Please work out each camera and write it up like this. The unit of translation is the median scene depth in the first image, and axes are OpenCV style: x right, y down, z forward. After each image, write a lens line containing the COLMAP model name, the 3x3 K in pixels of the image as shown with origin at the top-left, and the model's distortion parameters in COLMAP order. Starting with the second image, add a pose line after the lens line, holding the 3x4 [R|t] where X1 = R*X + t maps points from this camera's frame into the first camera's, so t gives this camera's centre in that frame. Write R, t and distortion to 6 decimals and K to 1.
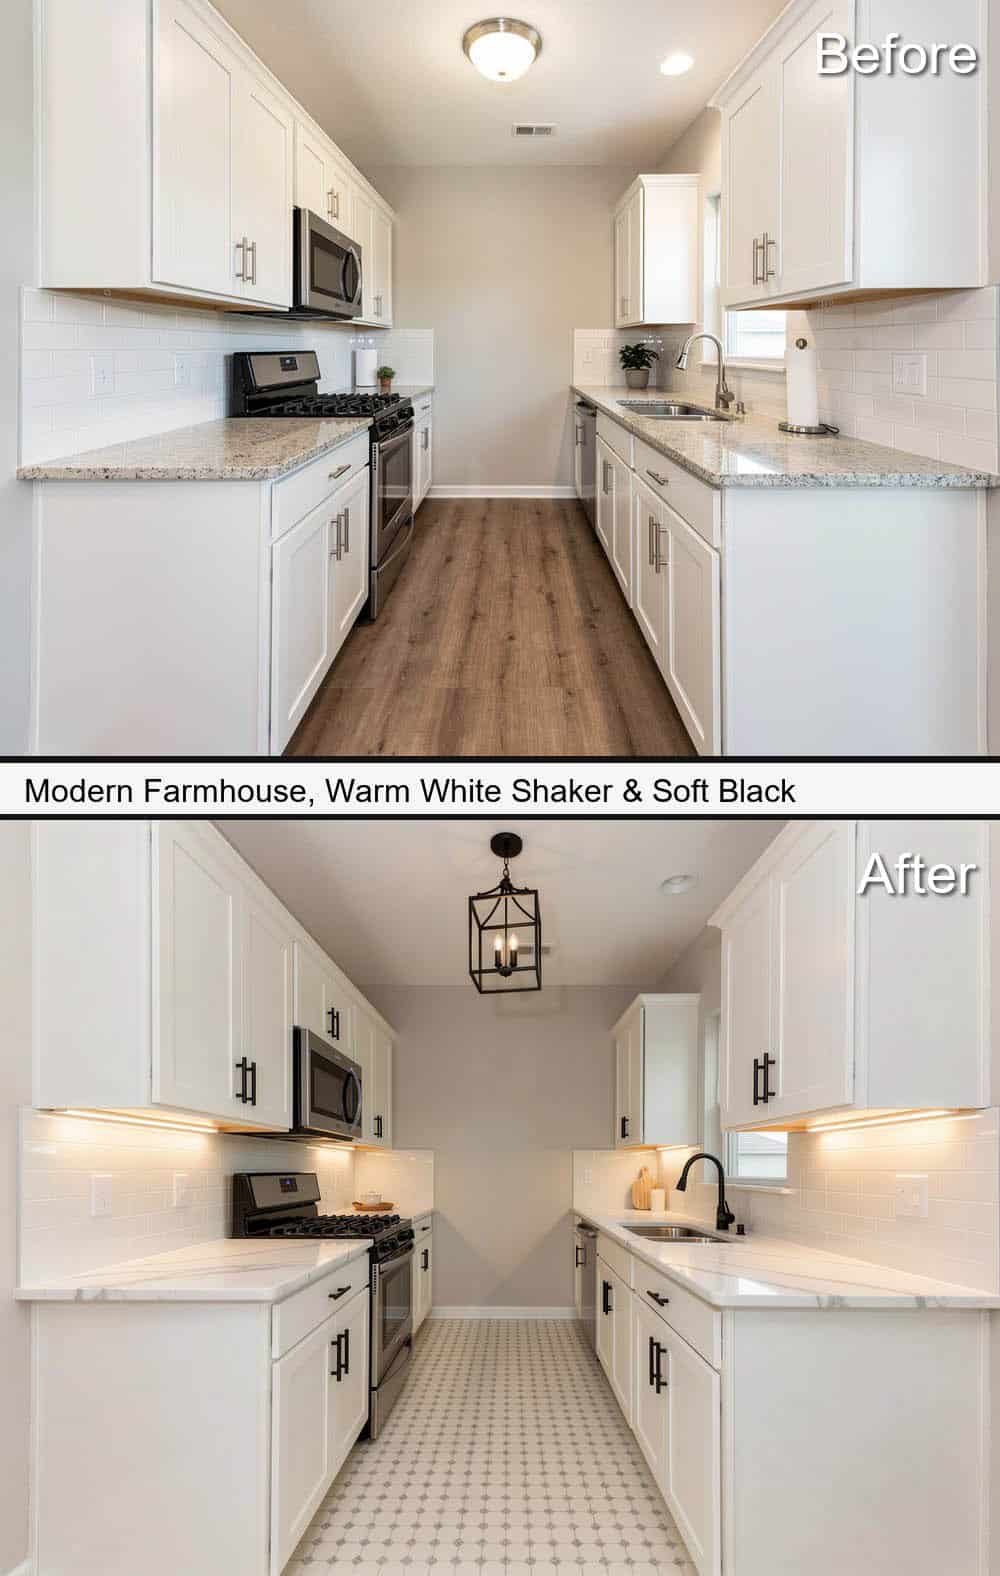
lens RADIAL K [[644.0, 0, 500.8], [0, 644.0, 624.4], [0, 0, 1]] dist [0.000352, -0.000195]
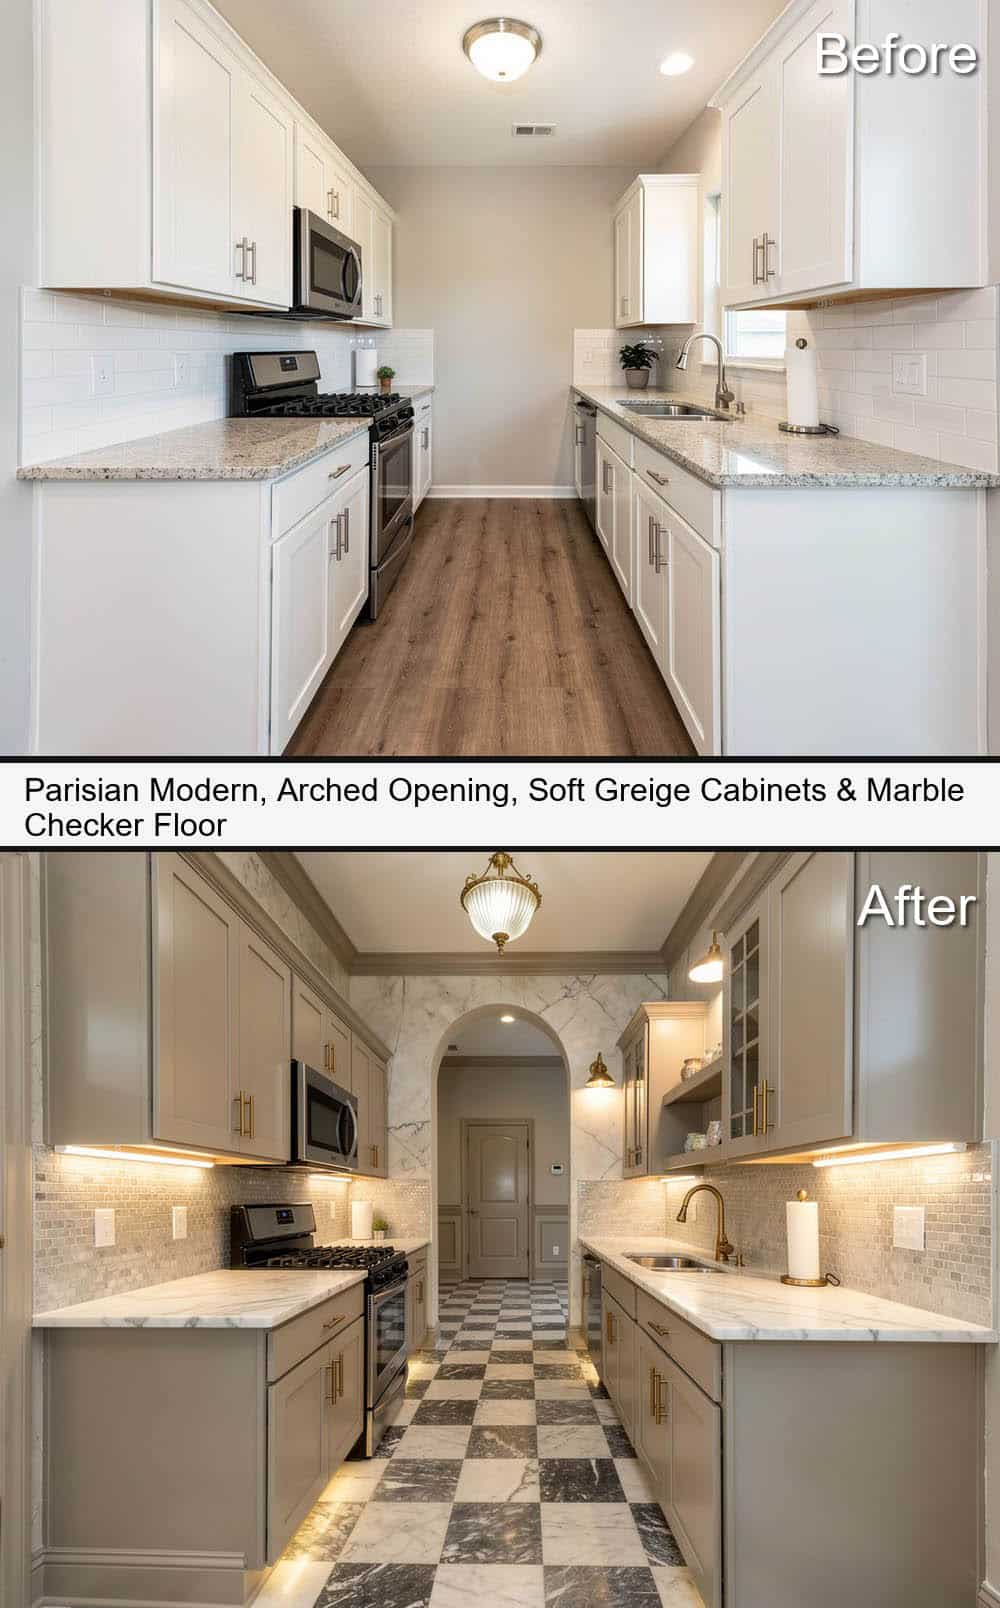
lens RADIAL K [[644.2, 0, 500.7], [0, 644.2, 804.1], [0, 0, 1]] dist [0.000376, -0.000091]
pose [[1.000000, 0.000028, -0.000157, 0.000106], [-0.000028, 1.000000, -0.000302, 0.279323], [0.000157, 0.000302, 1.000000, -0.000152]]
